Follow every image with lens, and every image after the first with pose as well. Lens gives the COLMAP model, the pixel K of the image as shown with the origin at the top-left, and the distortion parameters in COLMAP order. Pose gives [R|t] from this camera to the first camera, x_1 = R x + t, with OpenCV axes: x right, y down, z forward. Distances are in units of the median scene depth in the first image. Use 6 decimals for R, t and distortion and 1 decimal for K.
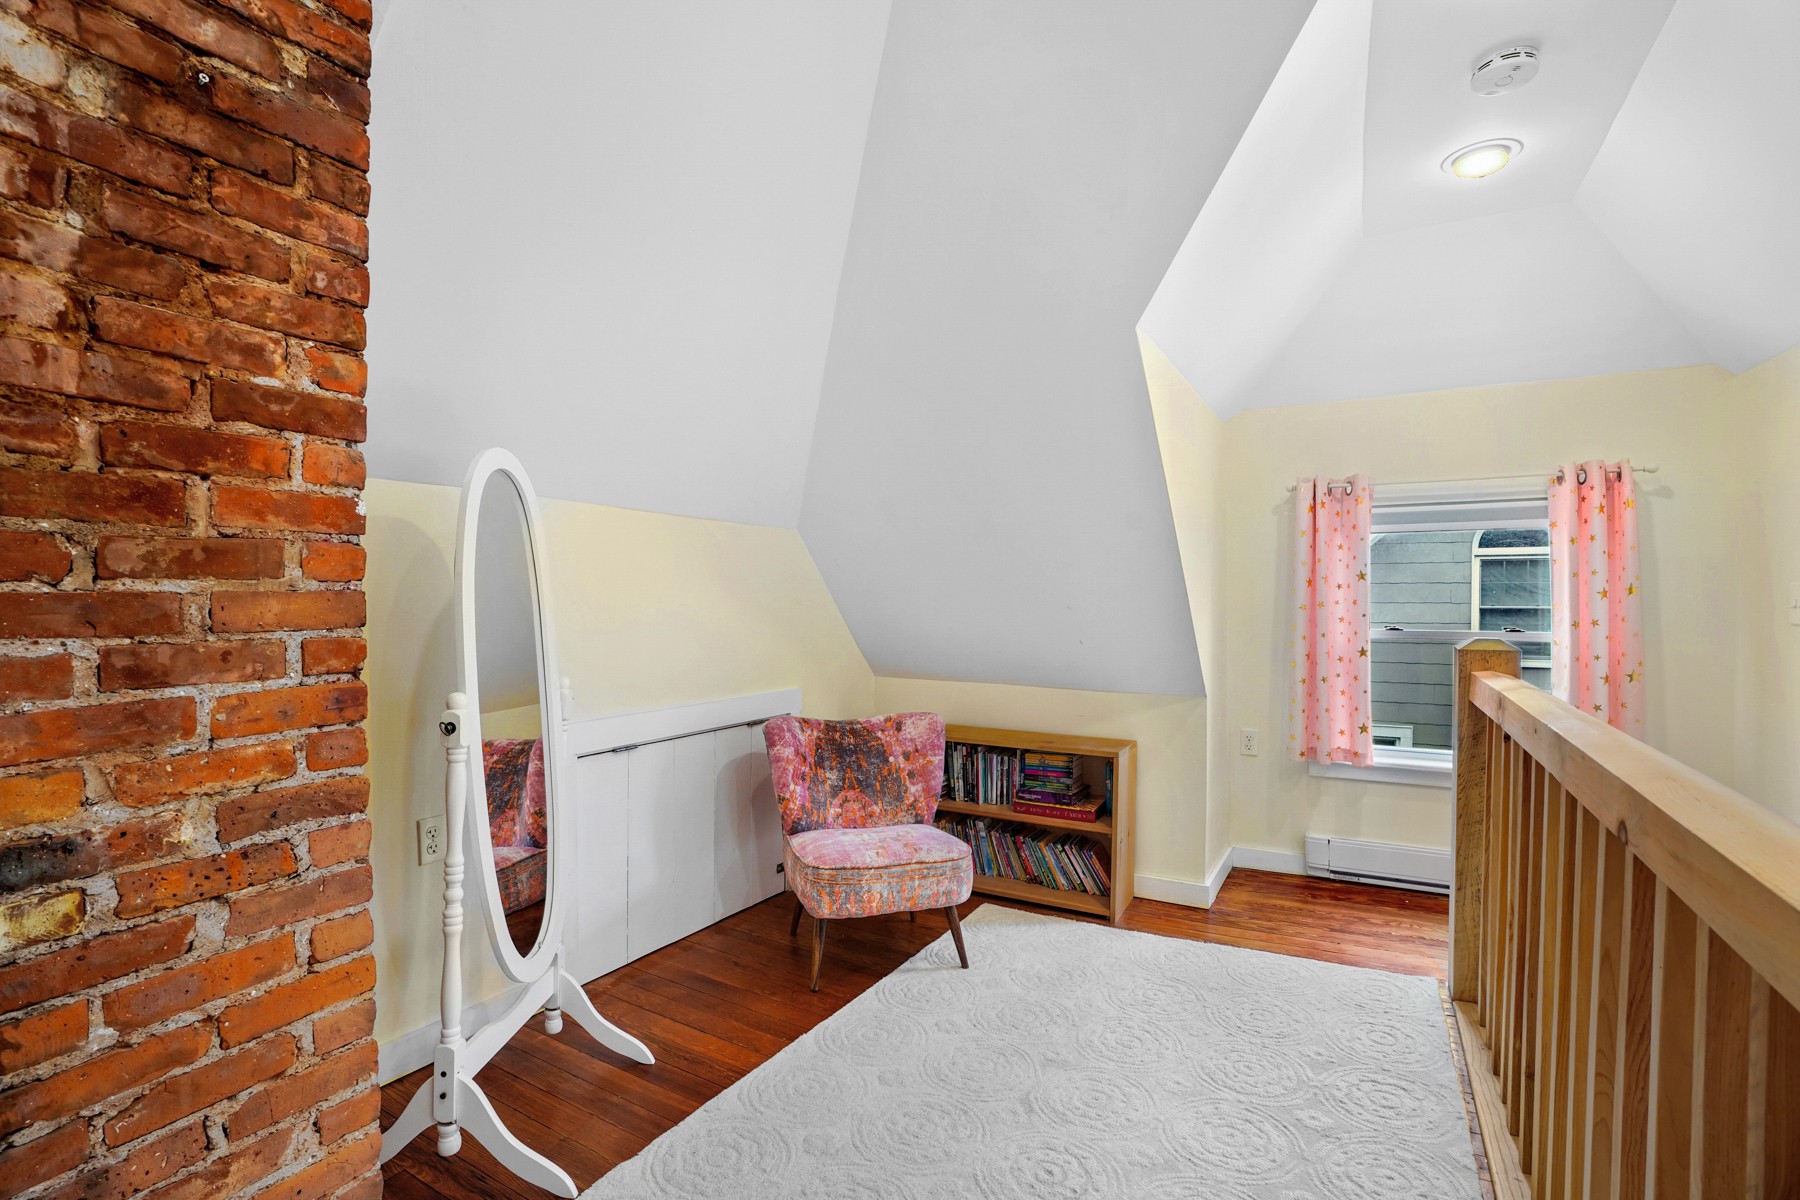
lens RADIAL K [[830.5, 0, 912.0], [0, 830.5, 601.1], [0, 0, 1]] dist [-0.055976, 0.015713]
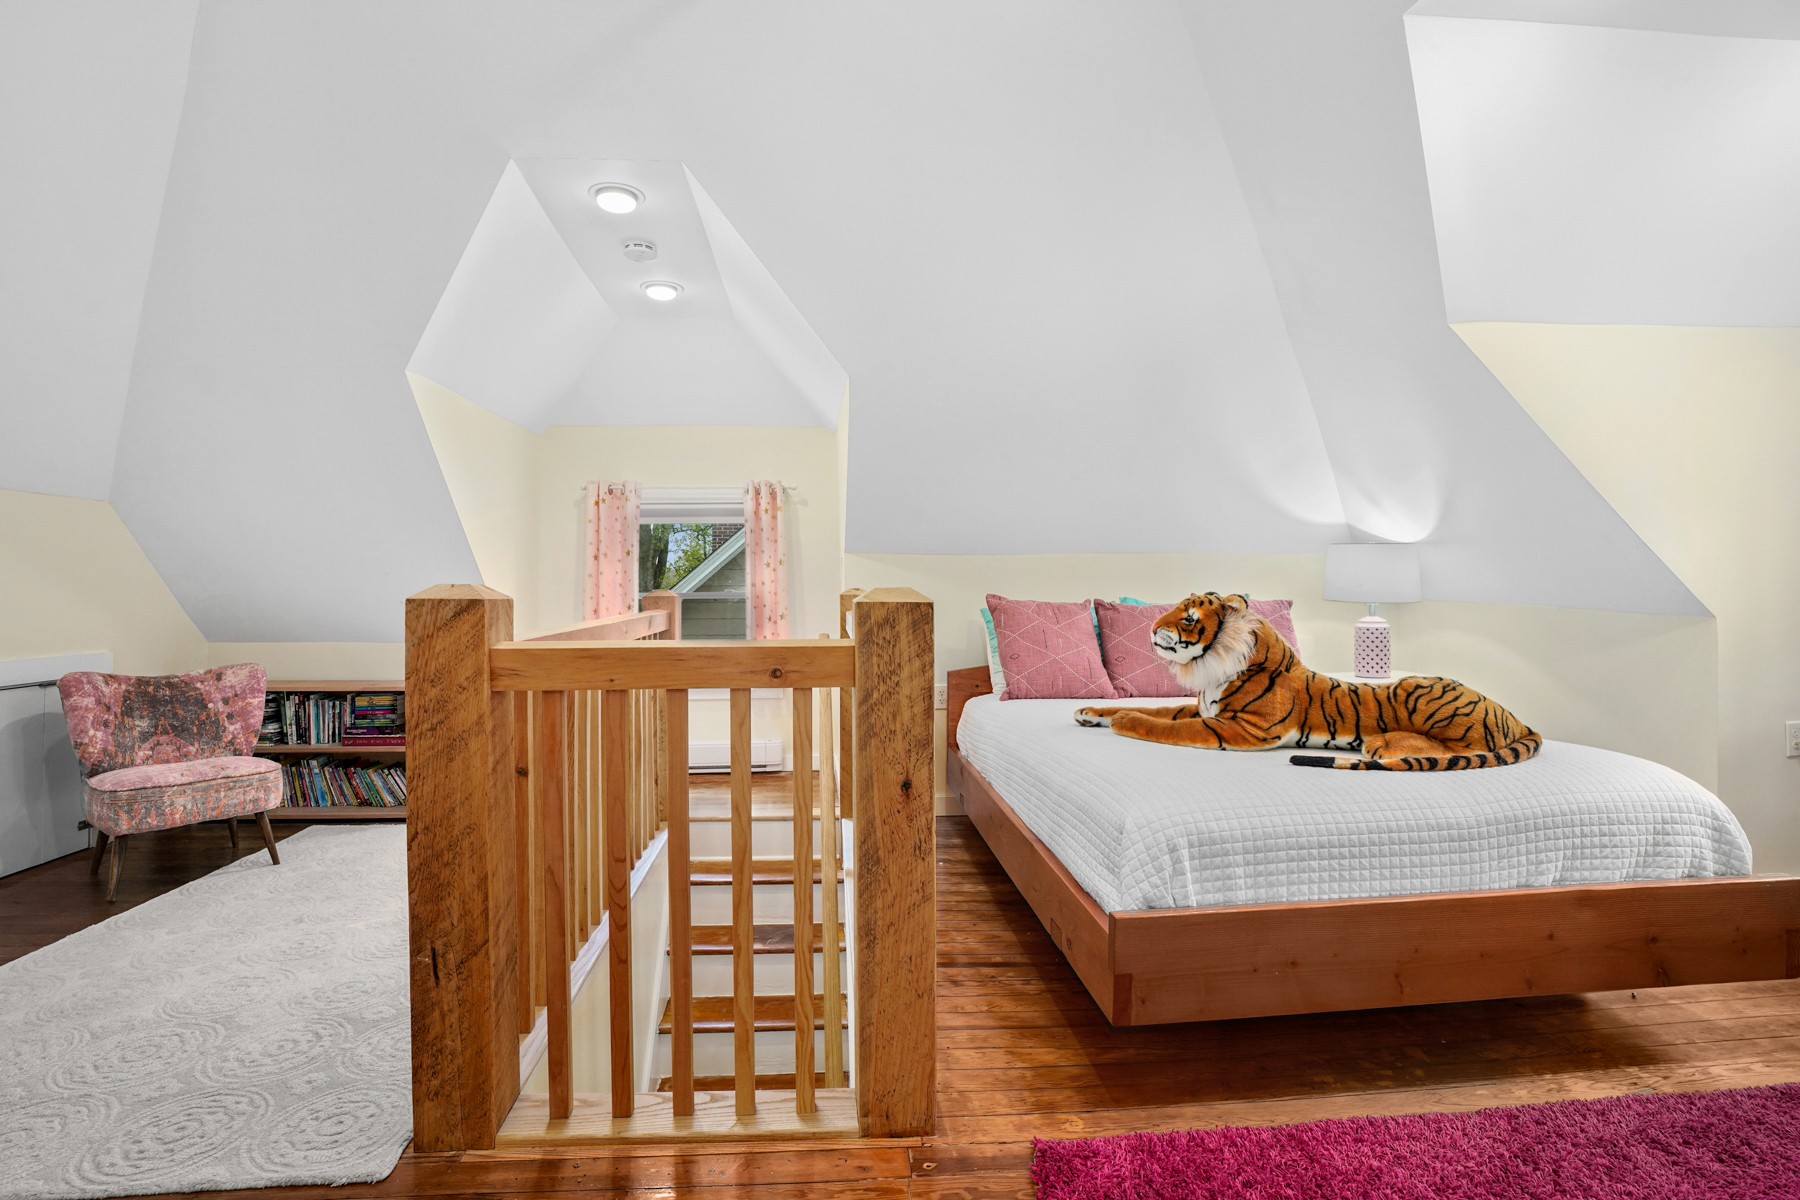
lens RADIAL K [[830.5, 0, 895.4], [0, 830.5, 576.5], [0, 0, 1]] dist [-0.055976, 0.015713]
pose [[0.821620, 0.004837, 0.570016, 0.119365], [0.004524, 0.999877, -0.015005, 0.034742], [-0.570018, 0.014907, 0.821497, -0.446616]]
